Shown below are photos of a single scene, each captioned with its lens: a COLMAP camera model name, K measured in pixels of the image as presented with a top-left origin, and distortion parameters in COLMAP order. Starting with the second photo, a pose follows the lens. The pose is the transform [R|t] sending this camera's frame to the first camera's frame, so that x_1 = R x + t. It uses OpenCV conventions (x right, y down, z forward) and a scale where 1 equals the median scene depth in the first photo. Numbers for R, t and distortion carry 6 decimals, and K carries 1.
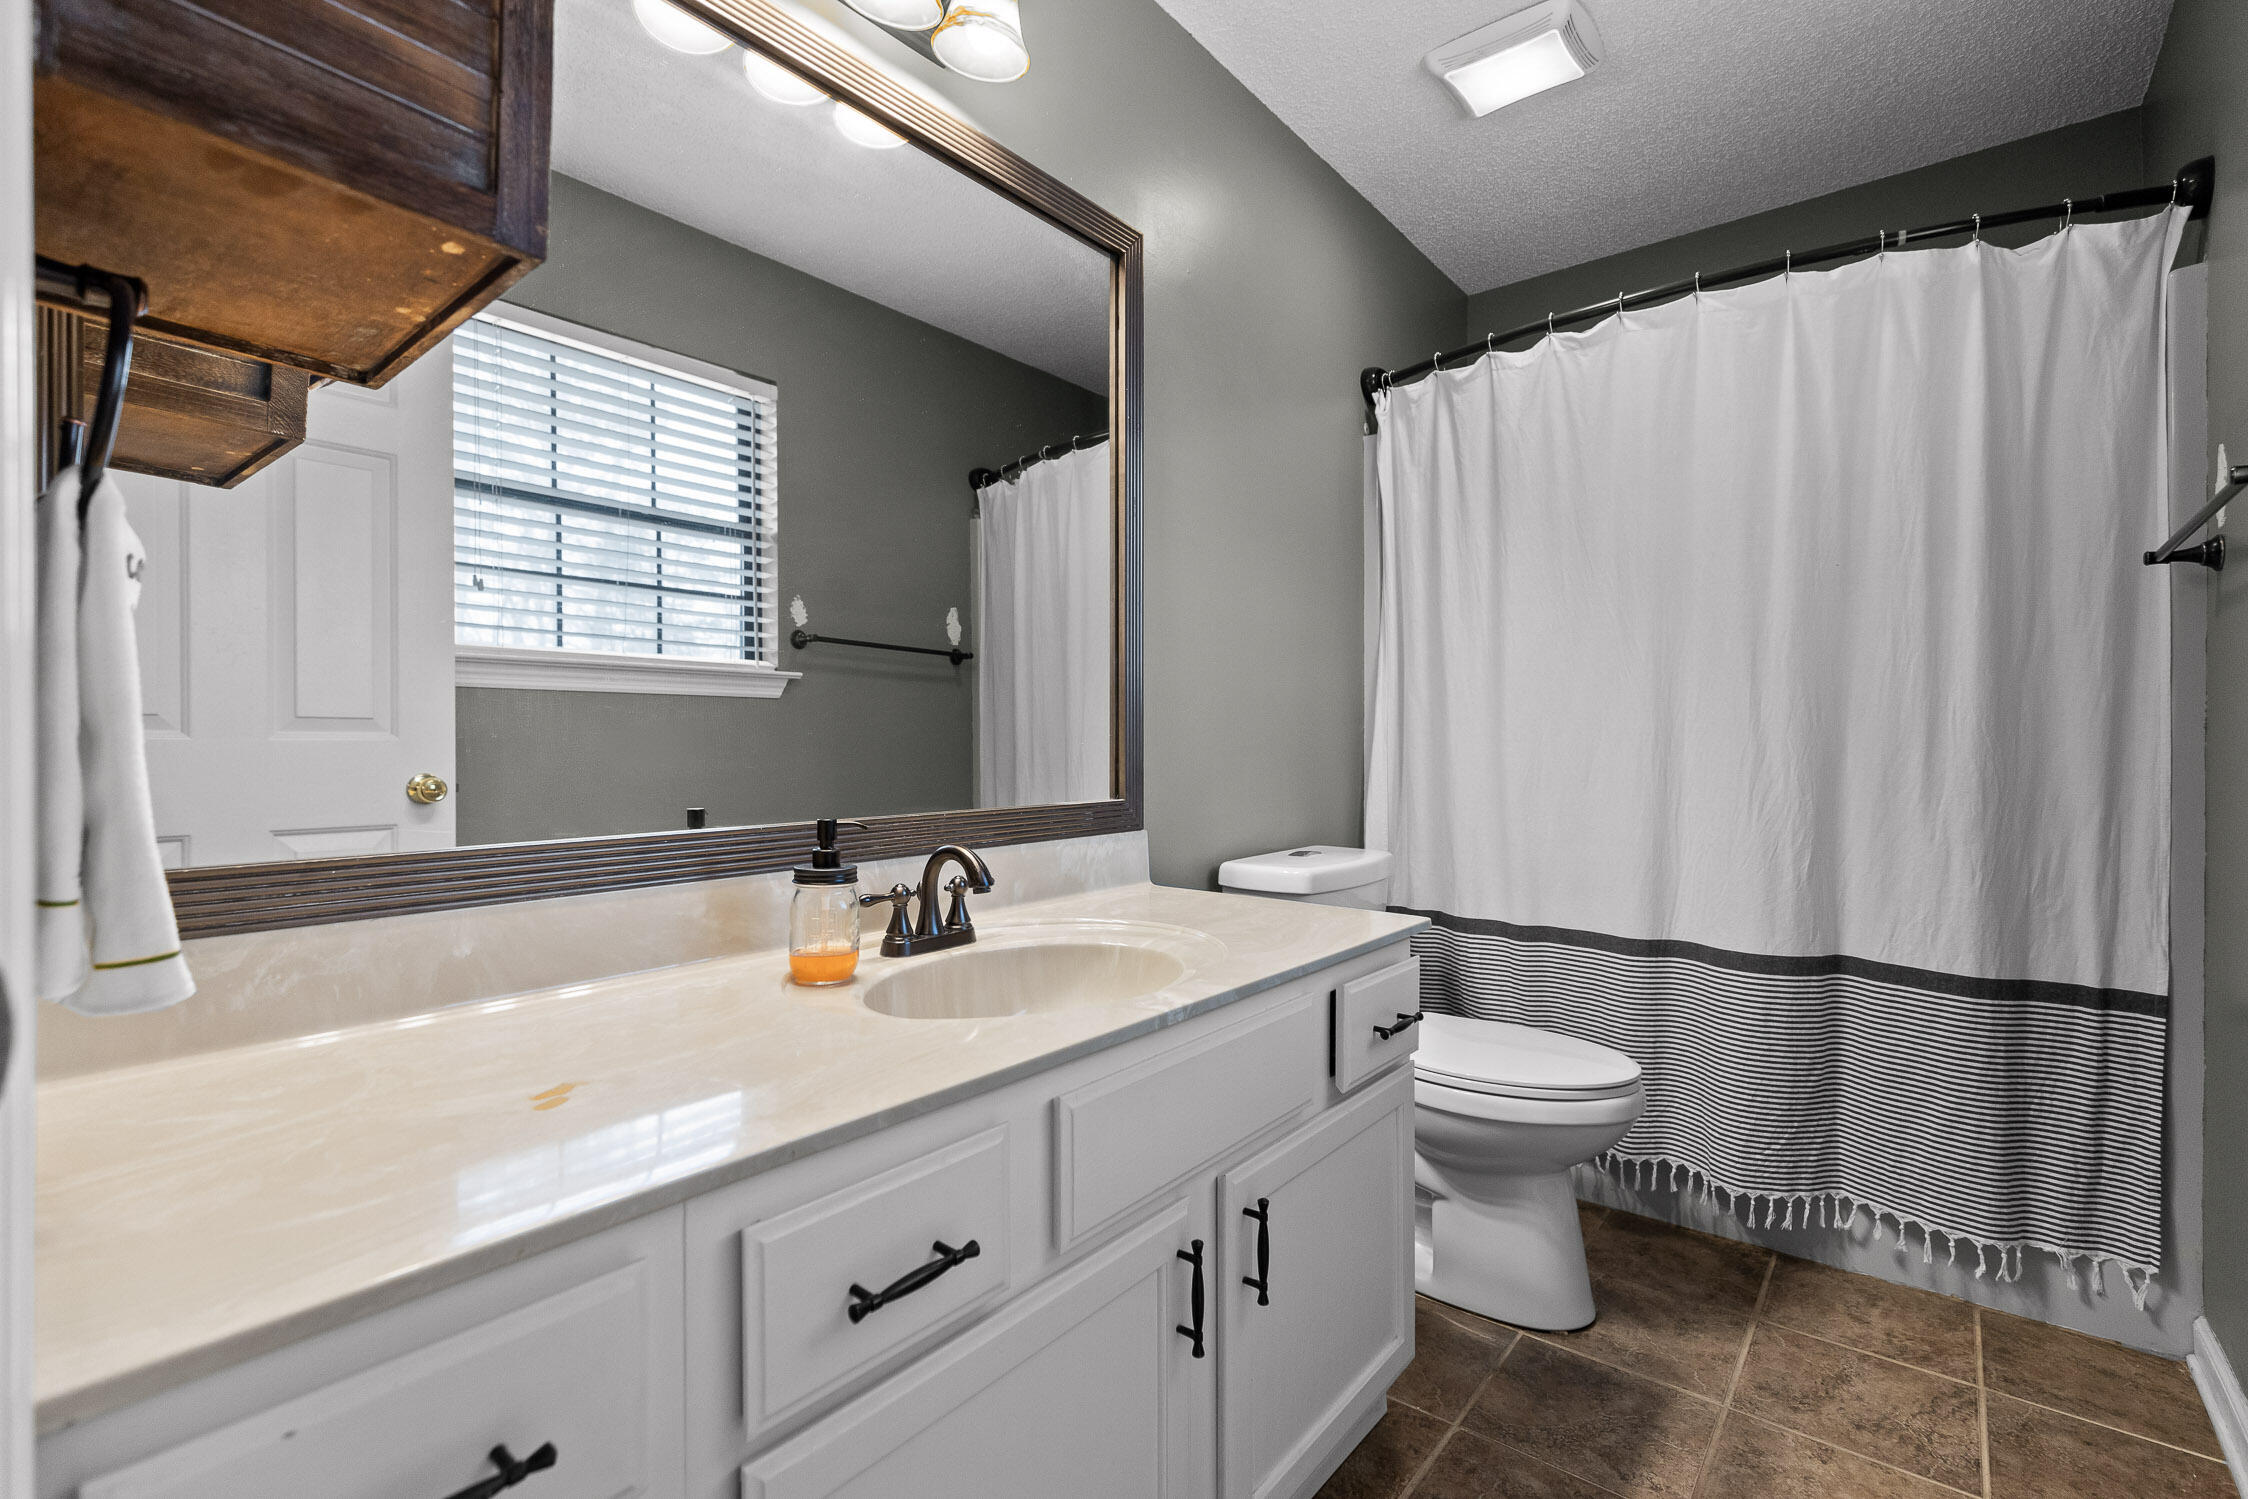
lens RADIAL K [[1001.2, 0, 1122.8], [0, 1001.2, 742.5], [0, 0, 1]] dist [0.002658, 0.000294]
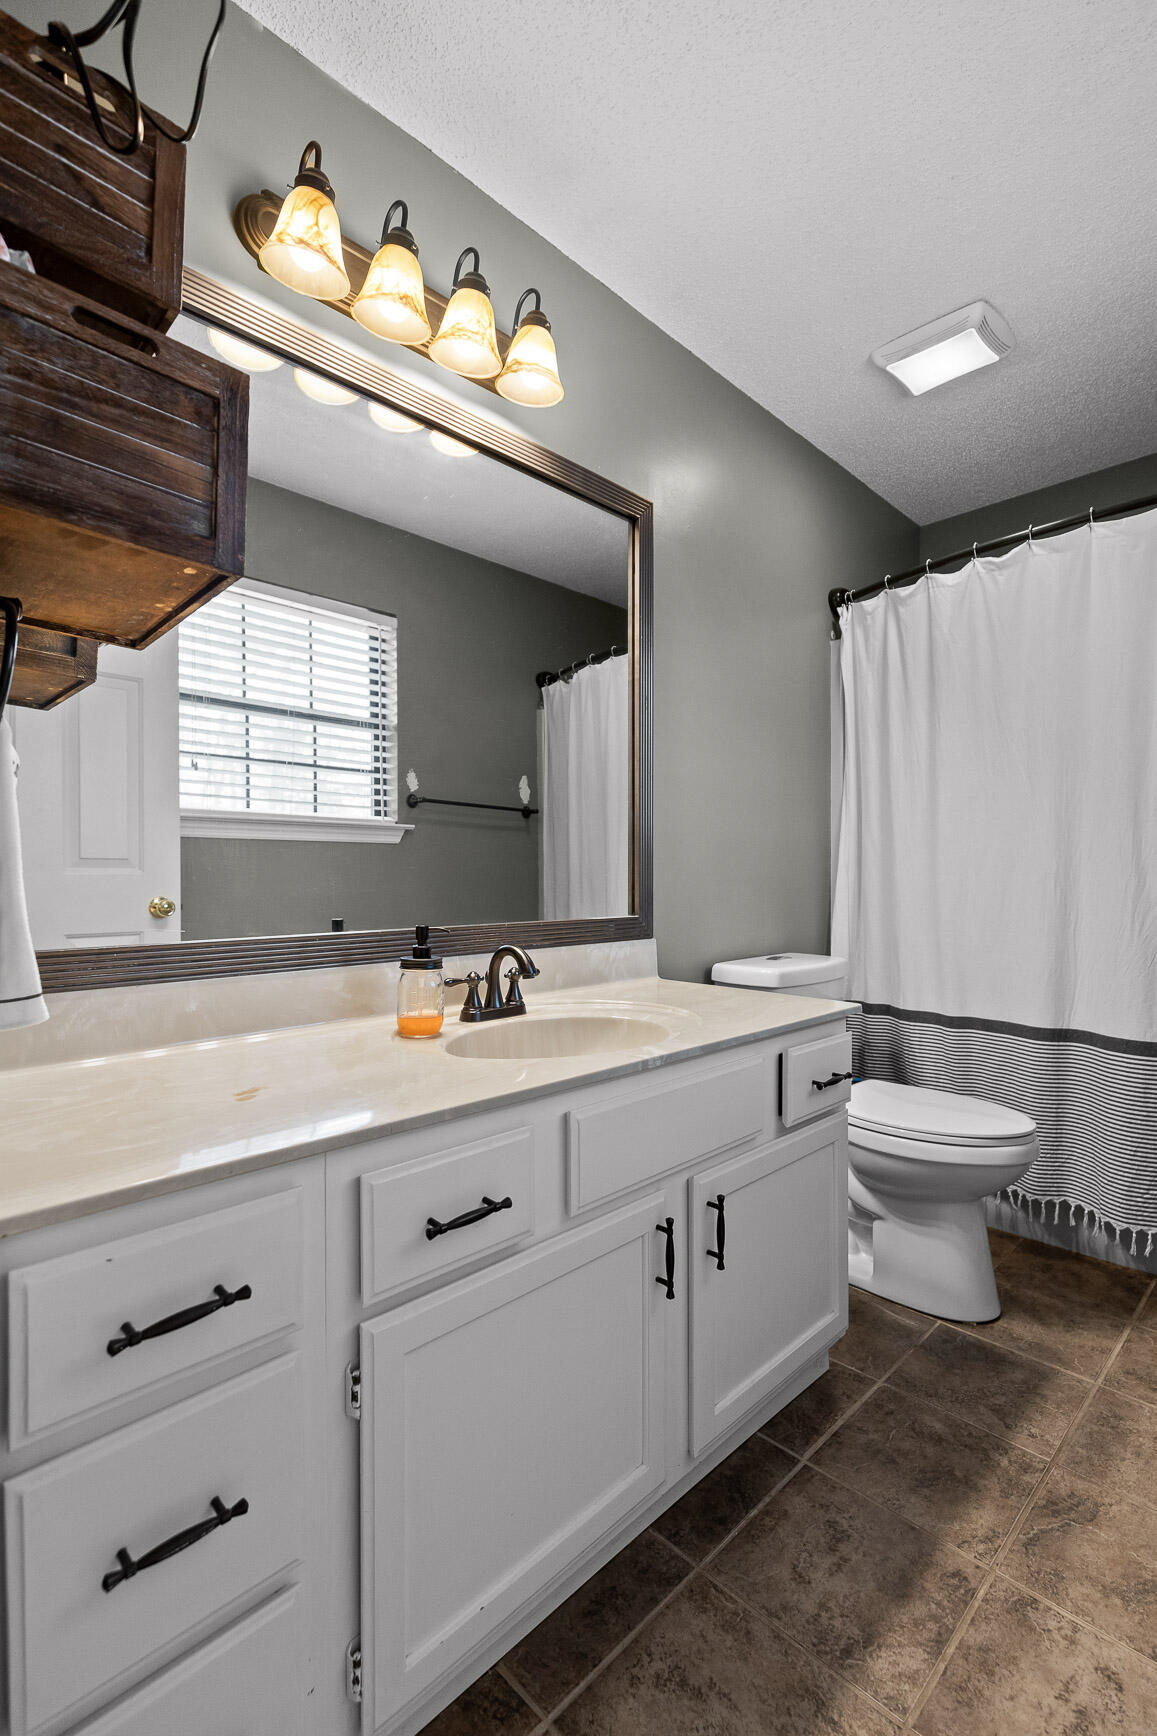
lens RADIAL K [[793.1, 0, 585.3], [0, 793.1, 878.3], [0, 0, 1]] dist [0.007525, -0.001230]
pose [[0.994157, -0.000063, -0.107941, 0.053580], [0.000148, 1.000000, 0.000783, 0.004624], [0.107941, -0.000795, 0.994157, -0.103822]]
